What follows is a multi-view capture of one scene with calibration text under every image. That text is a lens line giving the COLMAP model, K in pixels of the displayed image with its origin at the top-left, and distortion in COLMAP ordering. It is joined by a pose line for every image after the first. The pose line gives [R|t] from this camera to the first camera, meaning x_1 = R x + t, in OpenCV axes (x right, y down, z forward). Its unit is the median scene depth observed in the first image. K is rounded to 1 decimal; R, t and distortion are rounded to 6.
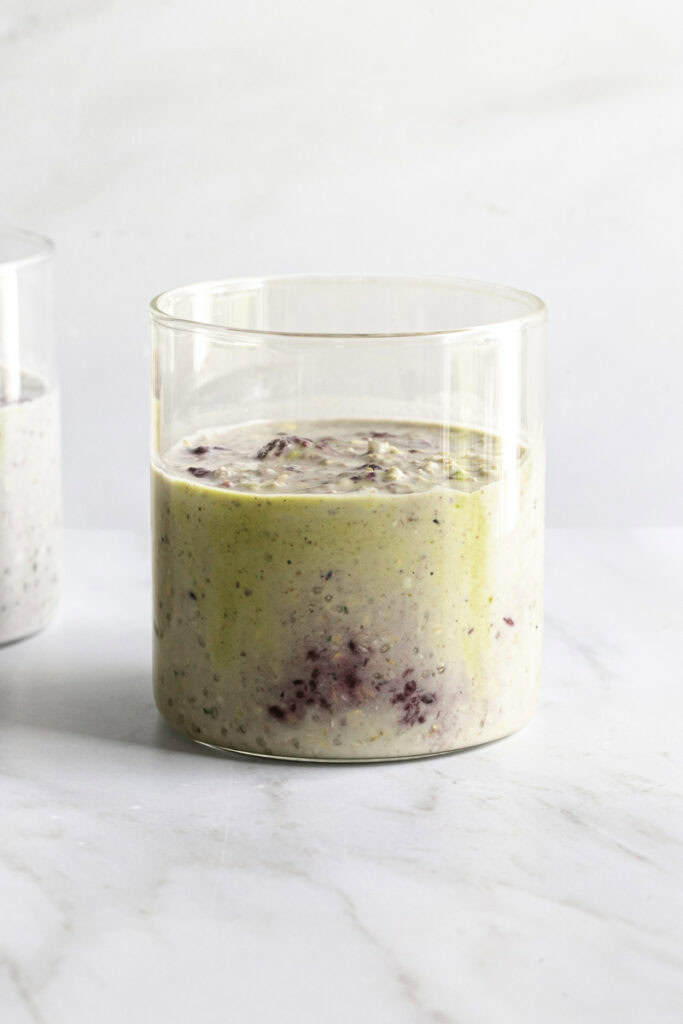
lens RADIAL K [[4110.8, 0, 335.9], [0, 4110.8, 515.8], [0, 0, 1]] dist [-0.000437, 0.000000]
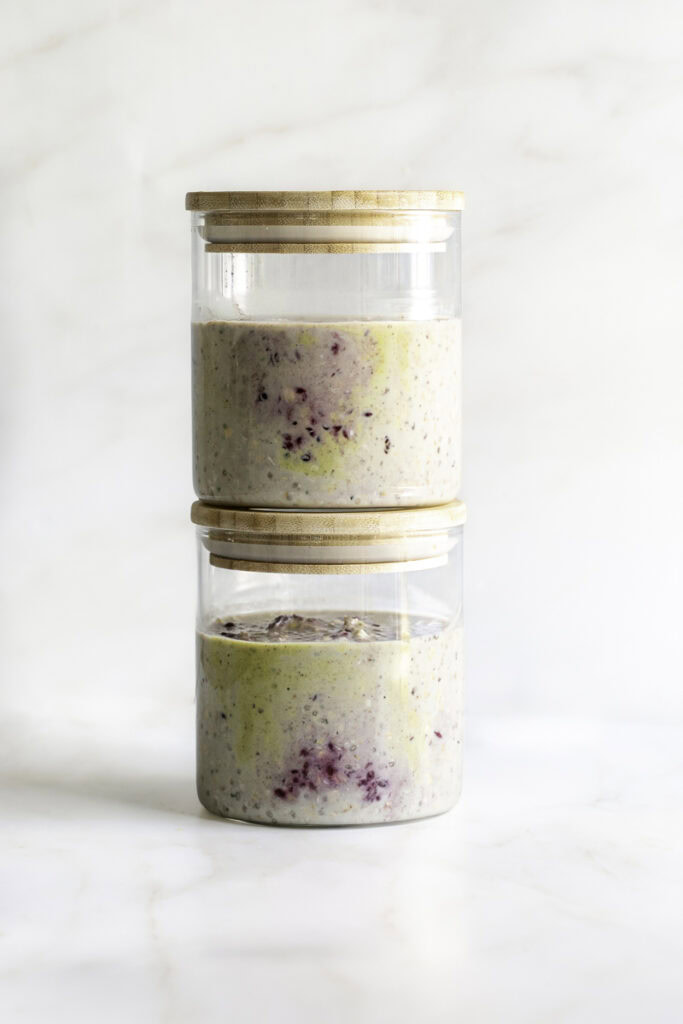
lens RADIAL K [[4110.8, 0, 342.1], [0, 4110.8, 511.0], [0, 0, 1]] dist [-0.000437, 0.000000]
pose [[0.999942, -0.001038, -0.010735, 0.023807], [-0.000273, 0.992611, -0.121342, 0.126295], [0.010781, 0.121337, 0.992553, -0.476191]]
